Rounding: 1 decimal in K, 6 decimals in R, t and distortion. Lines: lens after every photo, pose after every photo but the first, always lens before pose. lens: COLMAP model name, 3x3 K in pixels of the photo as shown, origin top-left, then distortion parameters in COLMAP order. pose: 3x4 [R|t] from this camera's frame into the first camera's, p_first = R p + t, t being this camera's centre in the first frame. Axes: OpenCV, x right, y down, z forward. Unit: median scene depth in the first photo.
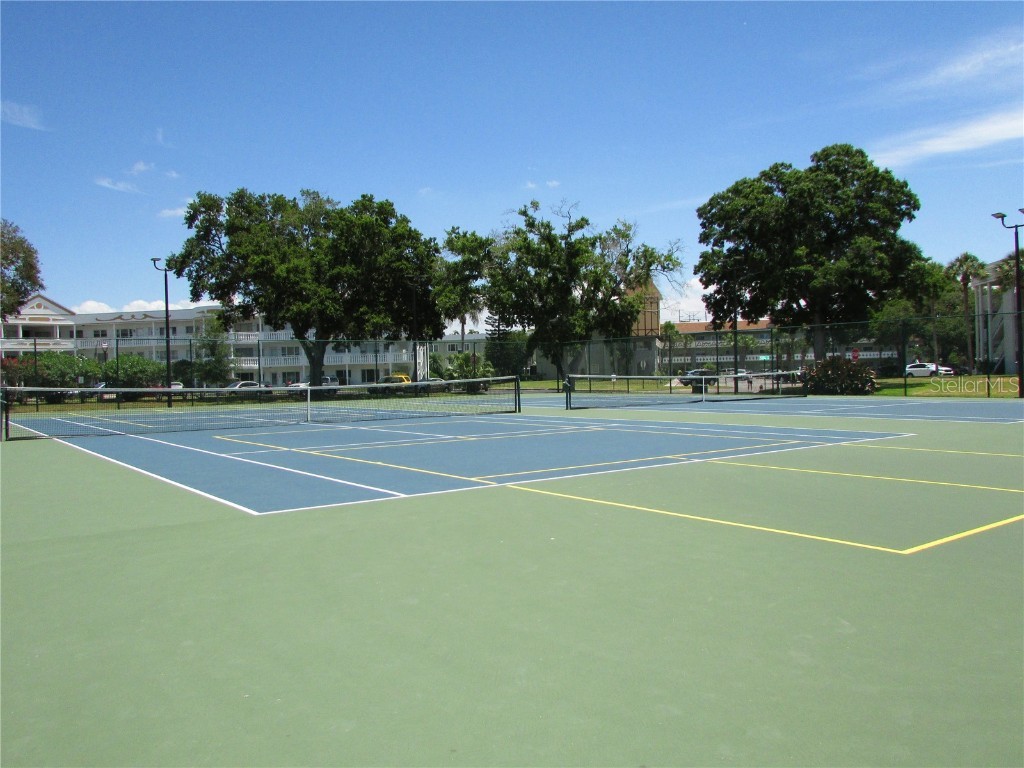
lens RADIAL K [[793.6, 0, 512.3], [0, 793.6, 380.4], [0, 0, 1]] dist [-0.024073, 0.007488]
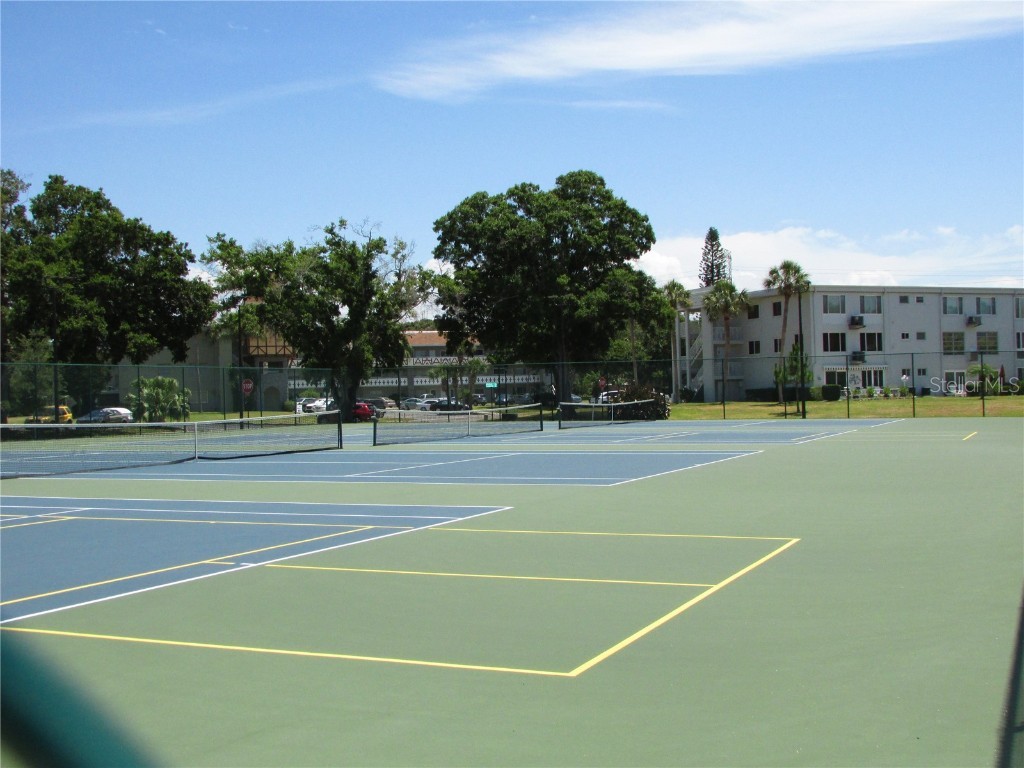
lens RADIAL K [[1296.2, 0, 512.5], [0, 1296.2, 384.6], [0, 0, 1]] dist [0.029648, 0.000000]
pose [[0.868400, 0.004143, 0.495846, -0.476479], [0.007688, 0.999732, -0.021818, 0.004526], [-0.495804, 0.022759, 0.868136, -0.368665]]
